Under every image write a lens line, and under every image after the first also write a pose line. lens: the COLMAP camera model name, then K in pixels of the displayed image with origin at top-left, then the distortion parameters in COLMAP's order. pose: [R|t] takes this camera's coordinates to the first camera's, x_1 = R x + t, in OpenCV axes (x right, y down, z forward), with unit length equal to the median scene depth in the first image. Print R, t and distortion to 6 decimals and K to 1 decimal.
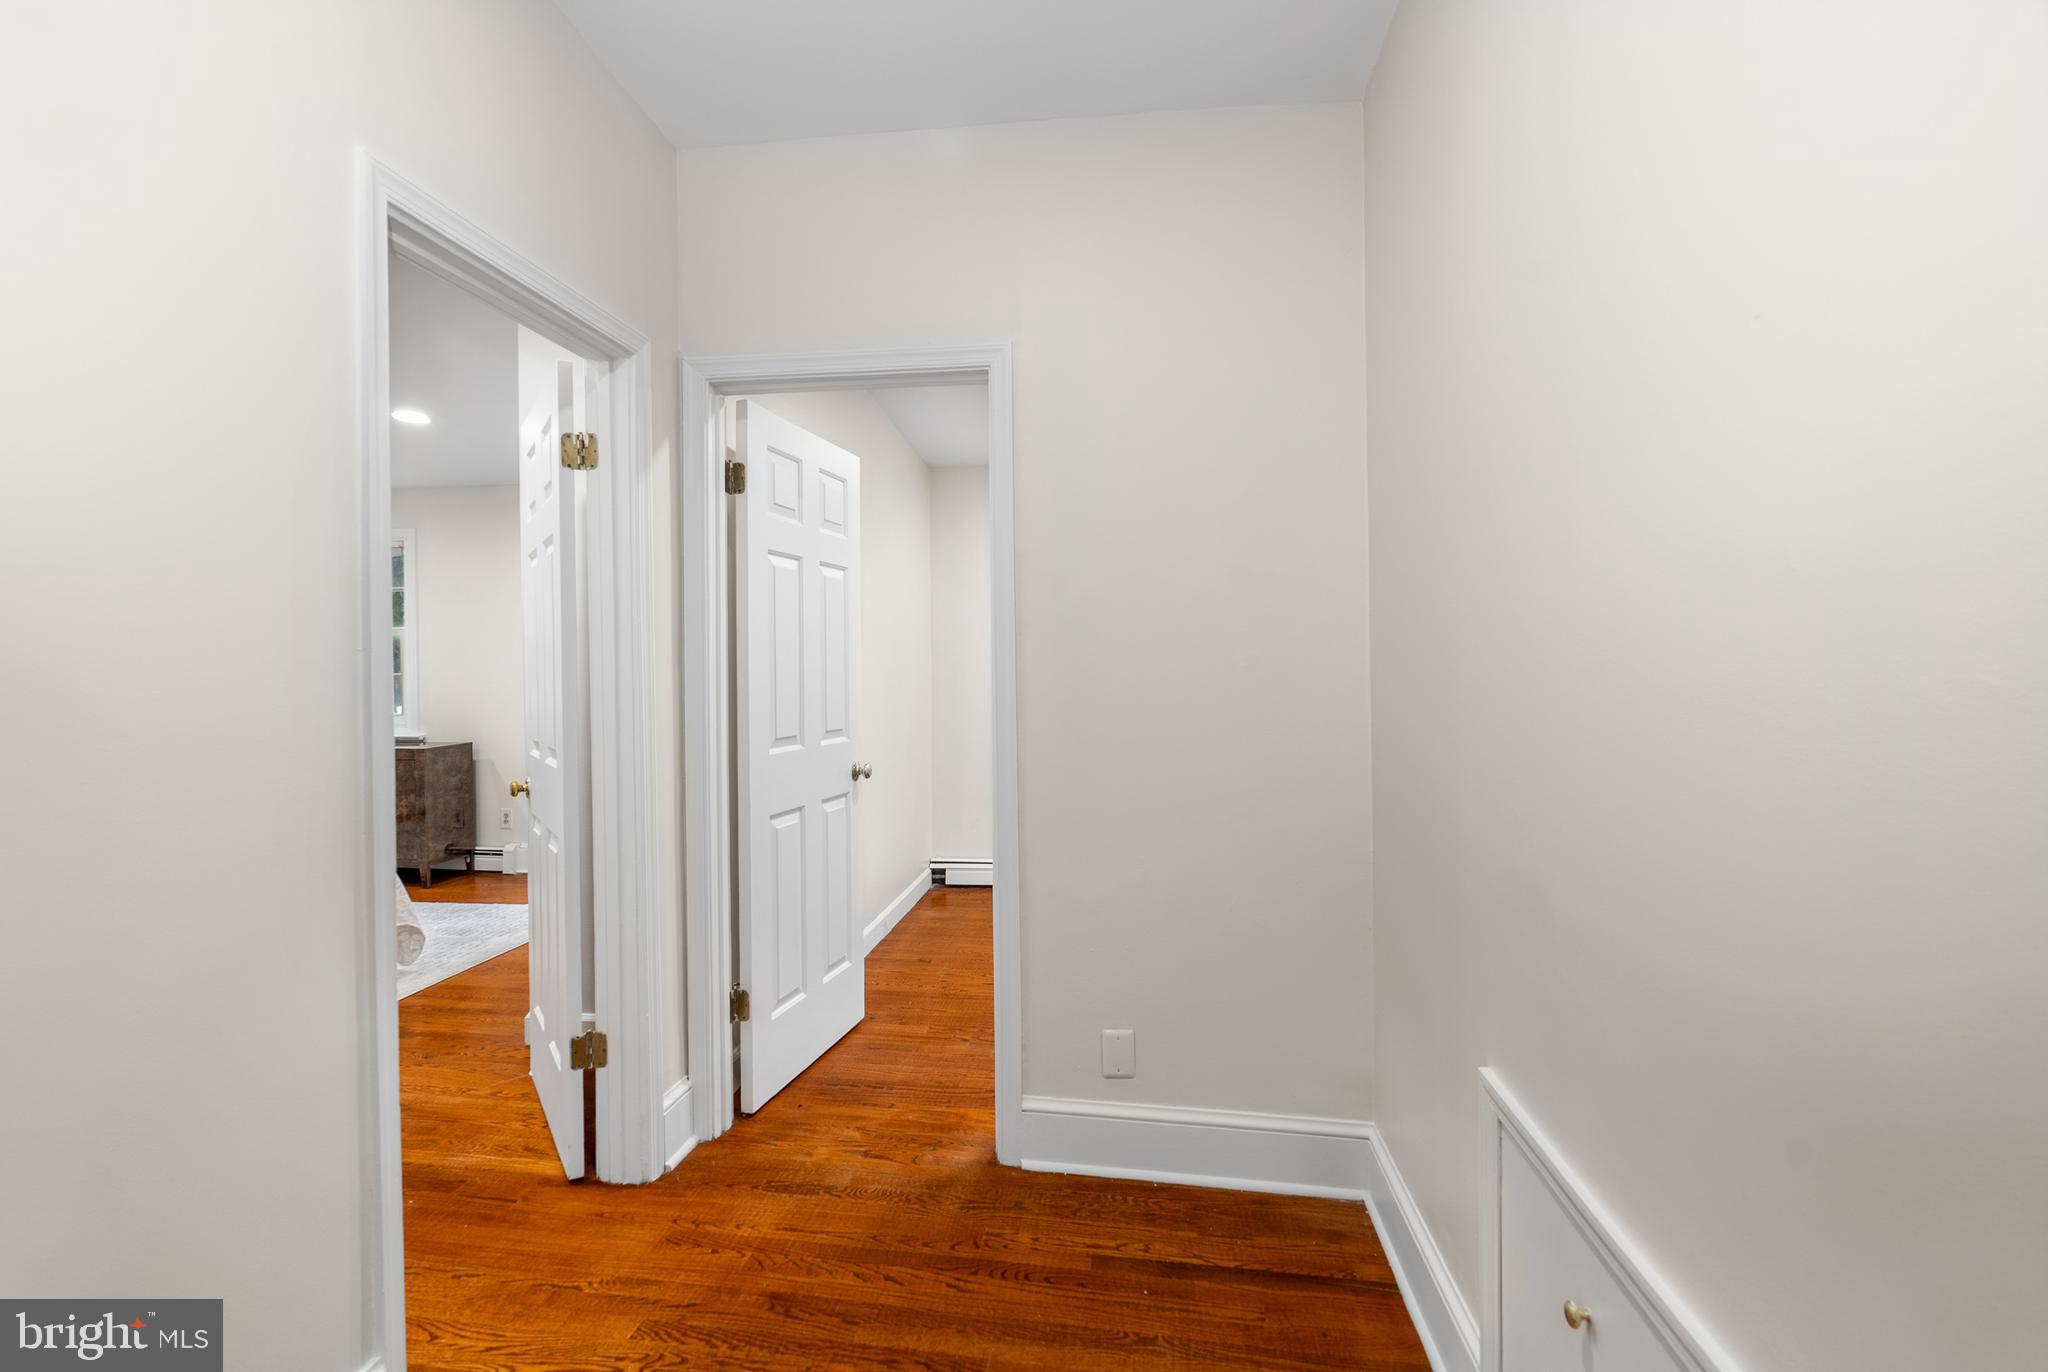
lens RADIAL K [[939.3, 0, 1017.8], [0, 939.3, 675.9], [0, 0, 1]] dist [-0.012135, 0.001075]
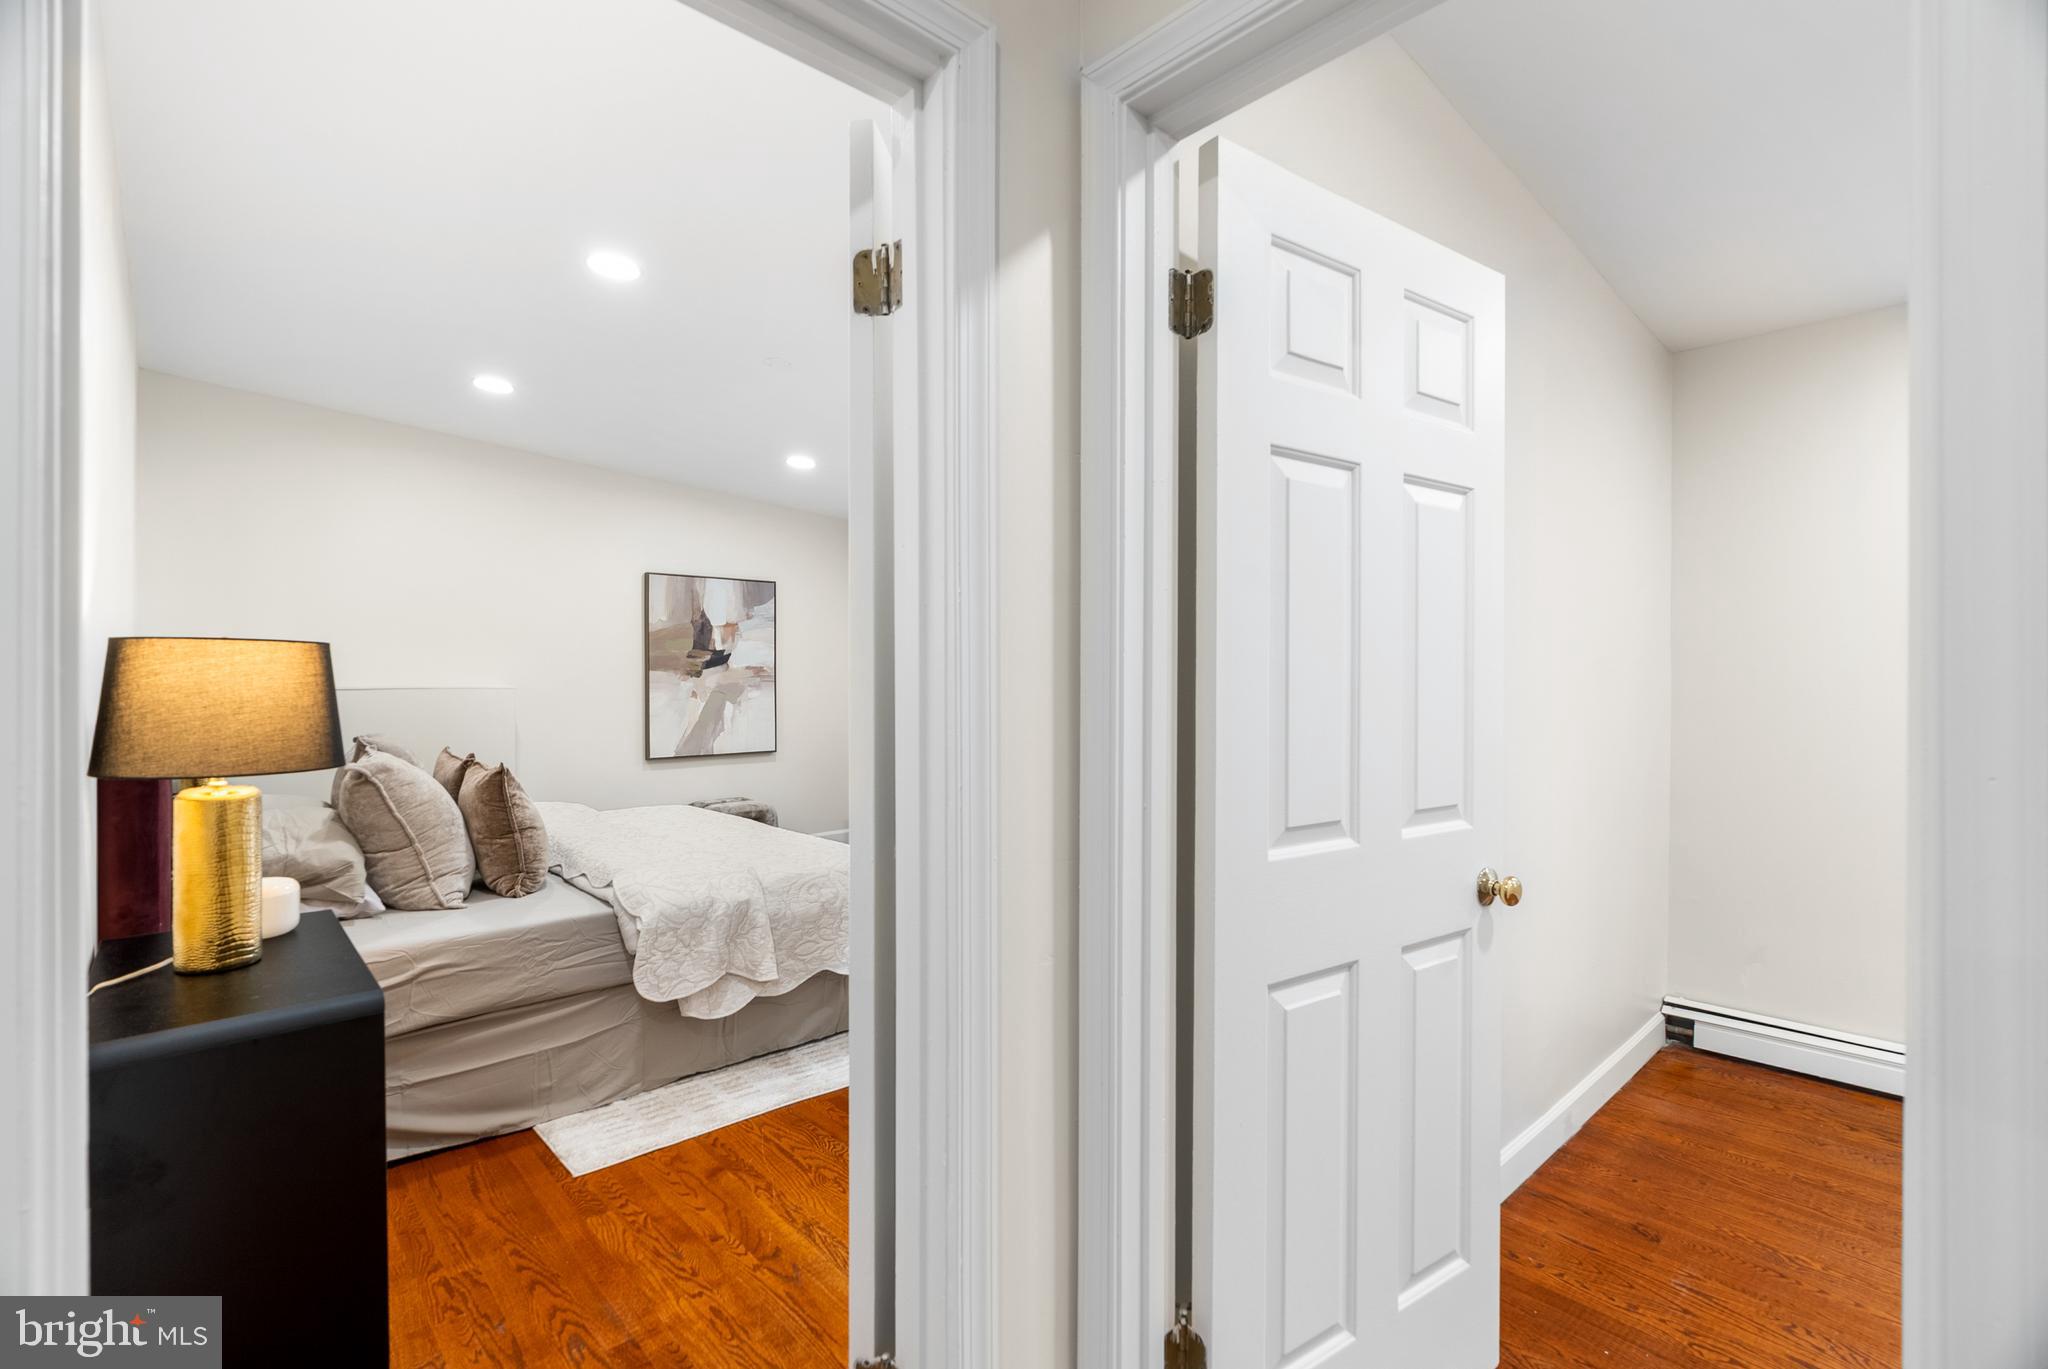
lens RADIAL K [[939.3, 0, 1014.8], [0, 939.3, 677.2], [0, 0, 1]] dist [-0.012135, 0.001075]
pose [[0.761196, 0.010057, -0.648443, -0.042141], [-0.016188, 0.999863, -0.003495, -0.007534], [0.648319, 0.013157, 0.761255, 0.476241]]
